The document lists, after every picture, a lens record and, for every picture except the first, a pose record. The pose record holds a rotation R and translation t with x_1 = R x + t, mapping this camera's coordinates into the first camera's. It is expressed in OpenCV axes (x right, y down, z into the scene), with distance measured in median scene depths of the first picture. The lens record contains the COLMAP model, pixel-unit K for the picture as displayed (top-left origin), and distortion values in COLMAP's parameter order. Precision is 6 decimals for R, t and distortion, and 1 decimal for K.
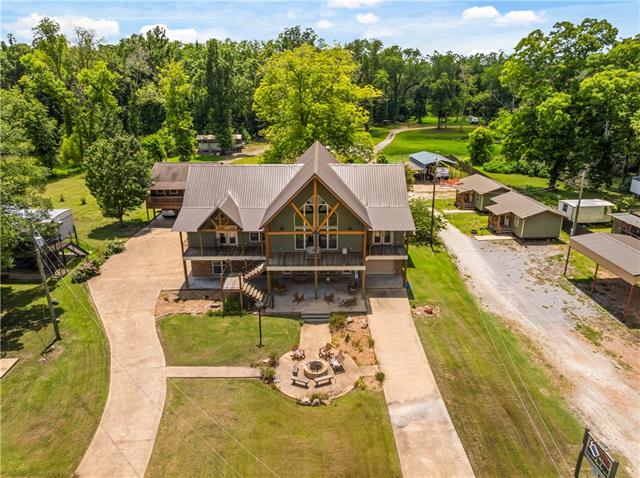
lens RADIAL K [[449.2, 0, 320.0], [0, 449.2, 239.0], [0, 0, 1]] dist [-0.033138, 0.008460]
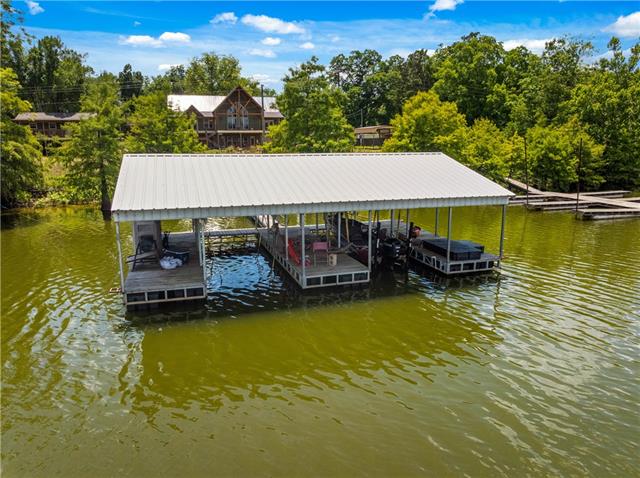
lens RADIAL K [[449.2, 0, 320.0], [0, 449.2, 239.0], [0, 0, 1]] dist [-0.033138, 0.008460]
pose [[0.953708, -0.058857, 0.294920, -0.278933], [0.099170, 0.987358, -0.123648, 0.786467], [-0.283914, 0.147172, 0.947488, -0.947995]]
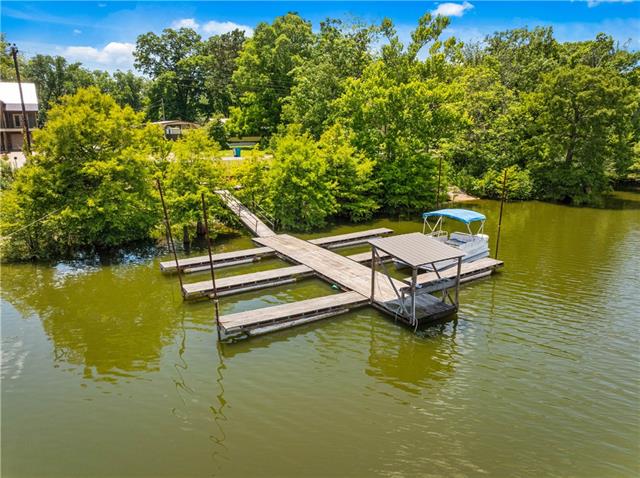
lens RADIAL K [[449.2, 0, 320.0], [0, 449.2, 239.0], [0, 0, 1]] dist [-0.033138, 0.008460]
pose [[0.846643, -0.122881, 0.517780, 0.172103], [0.177151, 0.982561, -0.056483, 0.670014], [-0.501810, 0.139546, 0.853647, -0.795371]]
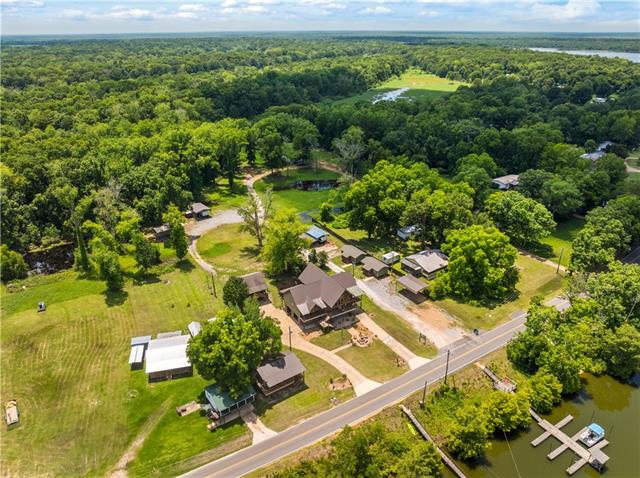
lens RADIAL K [[449.2, 0, 320.0], [0, 449.2, 239.0], [0, 0, 1]] dist [-0.033138, 0.008460]
pose [[0.854418, -0.216913, 0.472143, -1.454913], [0.175601, 0.975772, 0.130513, -0.844231], [-0.489014, -0.028603, 0.871807, -1.648980]]
